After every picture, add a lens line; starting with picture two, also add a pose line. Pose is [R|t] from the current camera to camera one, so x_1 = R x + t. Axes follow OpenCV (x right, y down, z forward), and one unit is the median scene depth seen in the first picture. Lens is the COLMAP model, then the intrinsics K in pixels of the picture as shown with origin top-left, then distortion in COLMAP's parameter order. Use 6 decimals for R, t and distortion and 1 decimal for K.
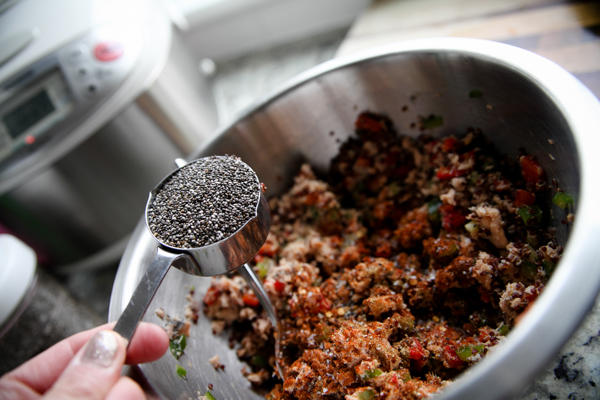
lens RADIAL K [[574.1, 0, 300.0], [0, 574.1, 200.0], [0, 0, 1]] dist [-0.098613, -0.000290]
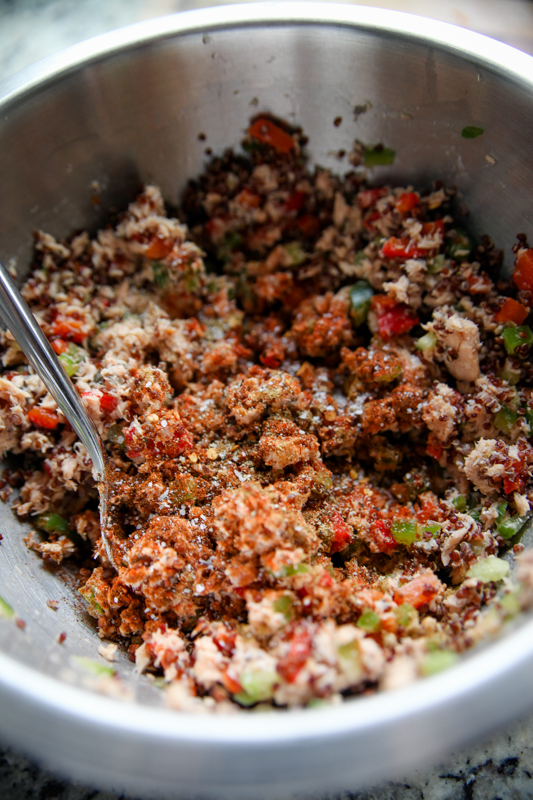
lens RADIAL K [[811.8, 0, 266.4], [0, 811.8, 418.7], [0, 0, 1]] dist [-0.100639, -0.001286]
pose [[0.901728, 0.055342, 0.428746, -0.247114], [-0.166656, 0.959614, 0.226641, -0.045328], [-0.398888, -0.275821, 0.874535, 0.232849]]
